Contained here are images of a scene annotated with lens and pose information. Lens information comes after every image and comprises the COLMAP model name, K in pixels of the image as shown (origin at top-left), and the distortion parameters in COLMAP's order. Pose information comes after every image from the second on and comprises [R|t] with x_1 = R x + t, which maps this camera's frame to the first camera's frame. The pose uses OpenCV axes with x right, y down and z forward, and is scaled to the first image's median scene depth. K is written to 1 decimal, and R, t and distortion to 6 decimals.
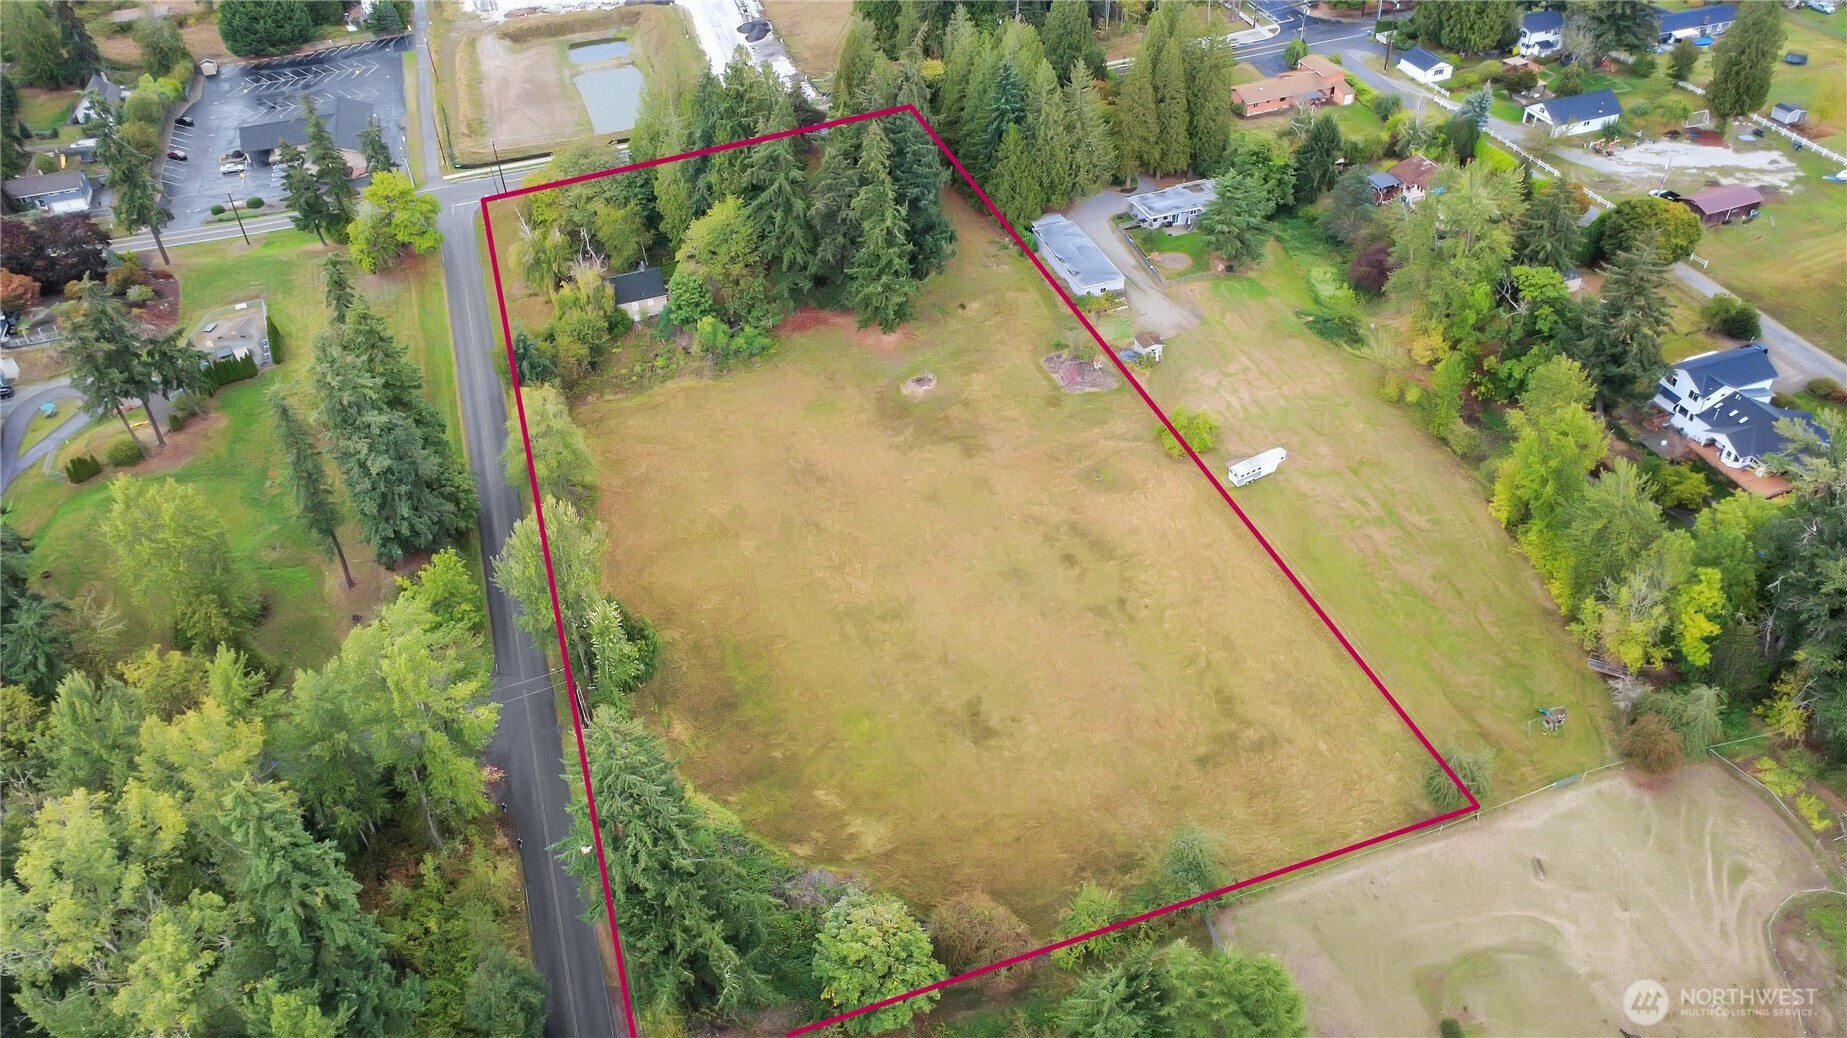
lens RADIAL K [[1344.3, 0, 923.5], [0, 1344.3, 519.0], [0, 0, 1]] dist [-0.000726, -0.002073]
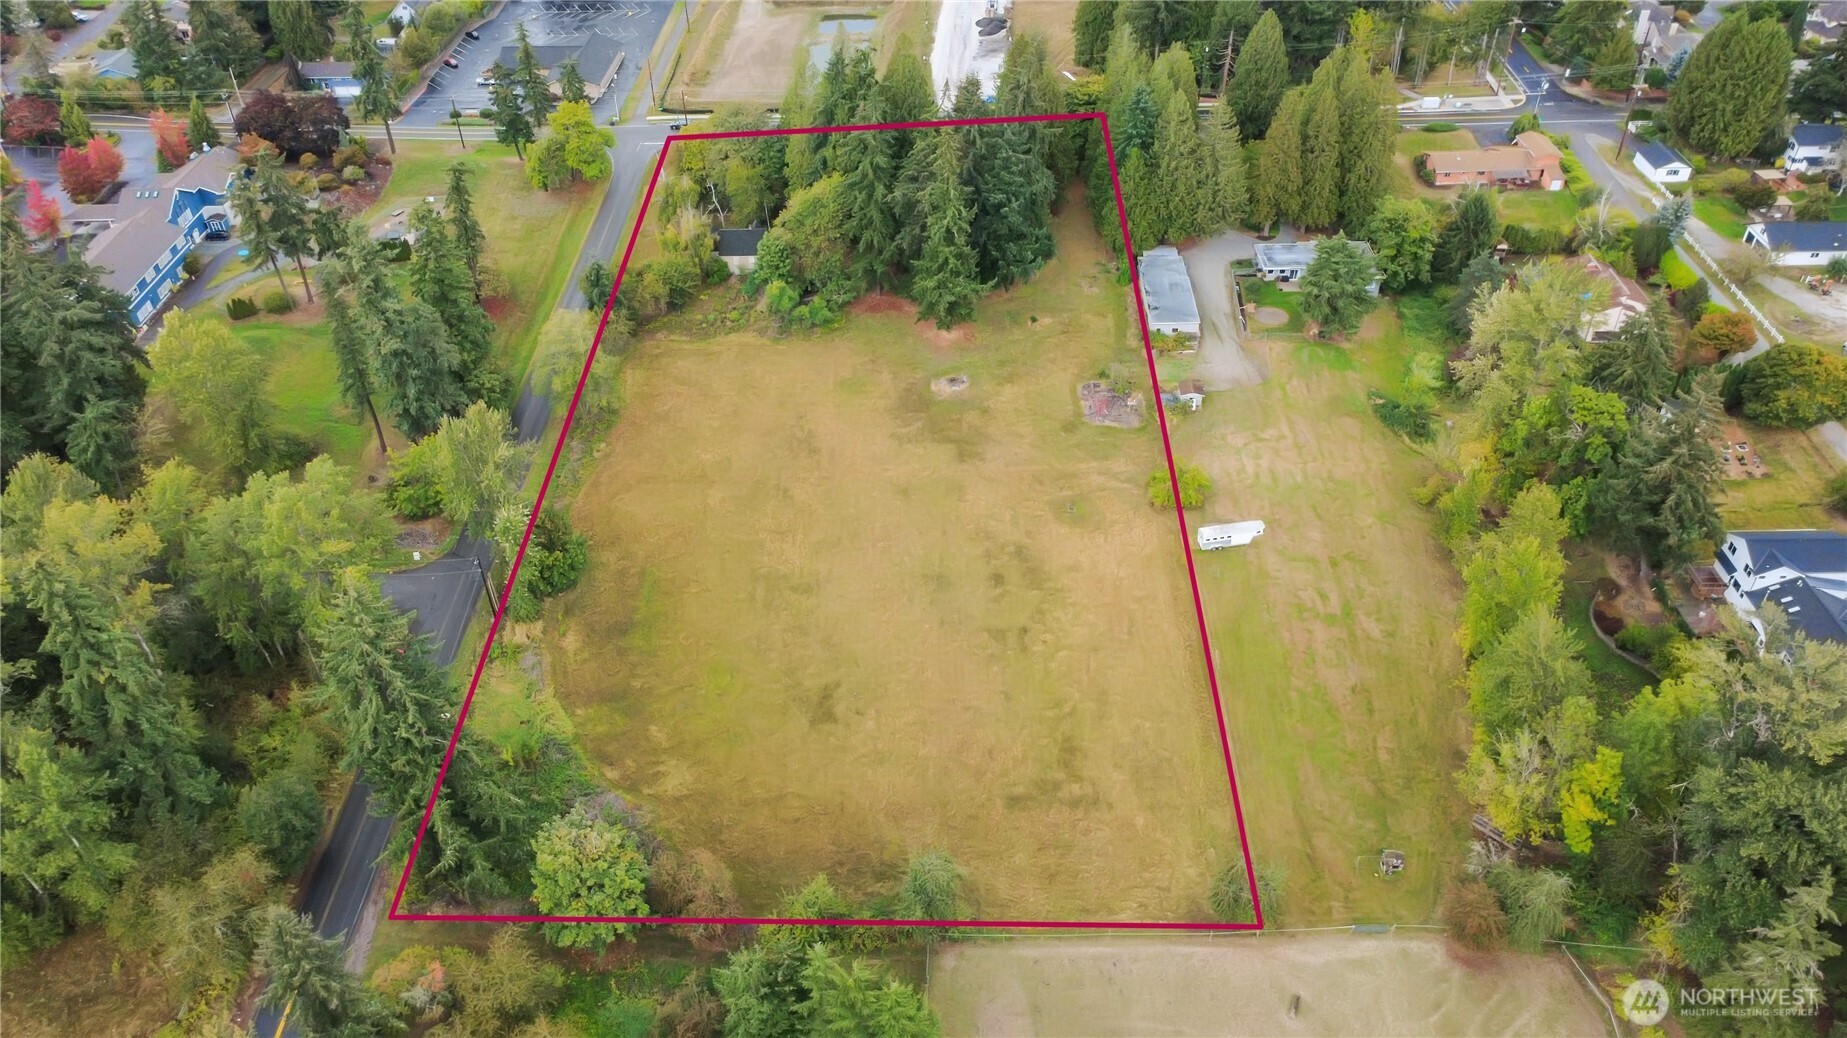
lens RADIAL K [[1346.4, 0, 922.0], [0, 1346.4, 515.6], [0, 0, 1]] dist [-0.002623, 0.003379]
pose [[0.942662, 0.225363, -0.246168, 0.246999], [-0.226220, 0.973751, 0.025181, -0.023940], [0.245381, 0.031950, 0.968900, 0.014865]]
